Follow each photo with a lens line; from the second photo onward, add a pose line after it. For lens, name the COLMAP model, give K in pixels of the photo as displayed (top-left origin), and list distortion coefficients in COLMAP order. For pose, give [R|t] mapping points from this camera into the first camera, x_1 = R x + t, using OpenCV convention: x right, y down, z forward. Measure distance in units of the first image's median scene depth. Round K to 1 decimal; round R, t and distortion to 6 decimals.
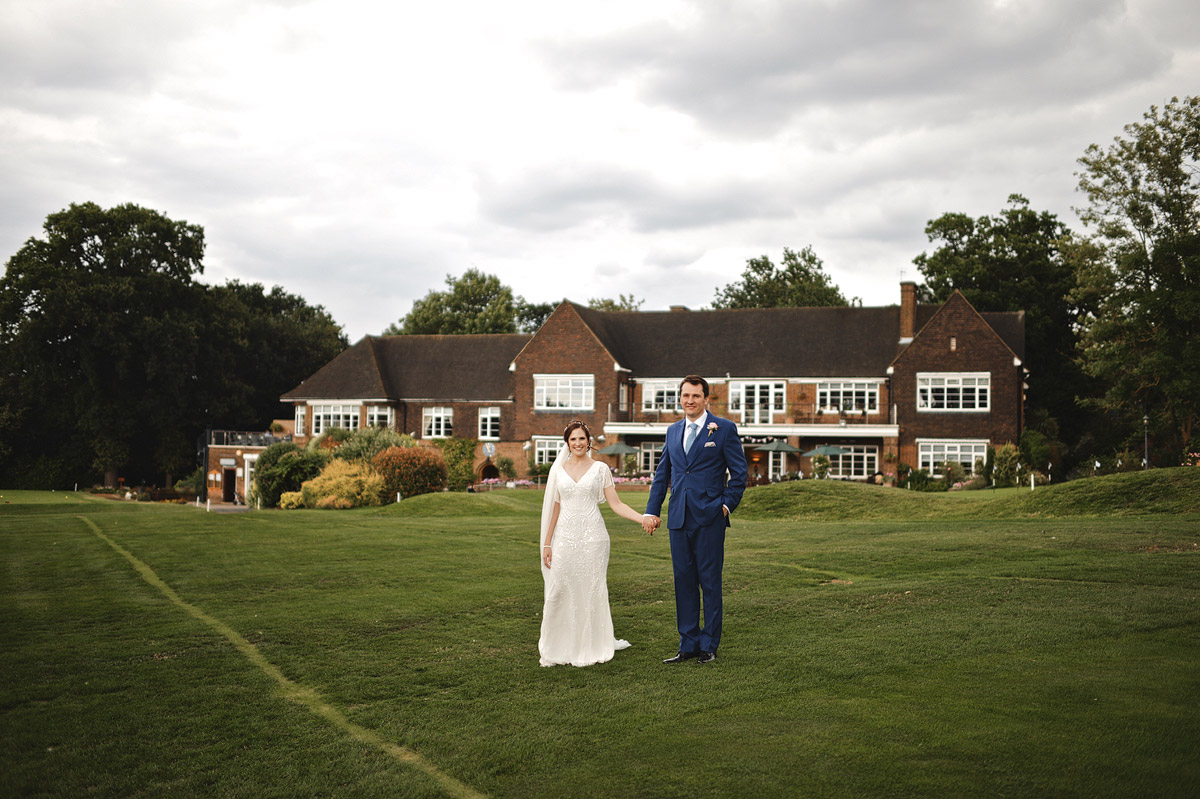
lens RADIAL K [[1229.5, 0, 600.0], [0, 1229.5, 399.5], [0, 0, 1]] dist [-0.102849, 0.141897]
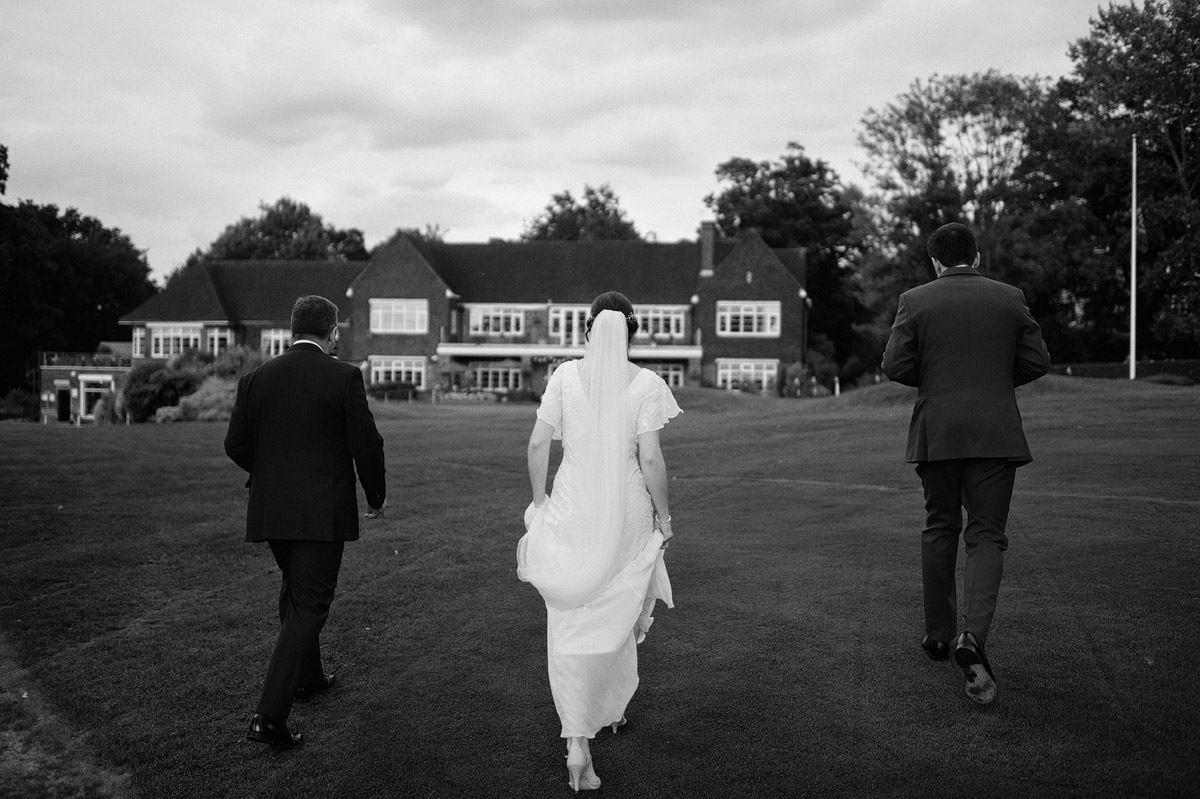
lens RADIAL K [[1278.3, 0, 600.0], [0, 1278.3, 399.5], [0, 0, 1]] dist [-0.073597, 0.030100]
pose [[0.977584, -0.005665, 0.210469, -0.091347], [-0.006255, 0.998415, 0.055924, 0.003320], [-0.210452, -0.055987, 0.976000, -0.134722]]
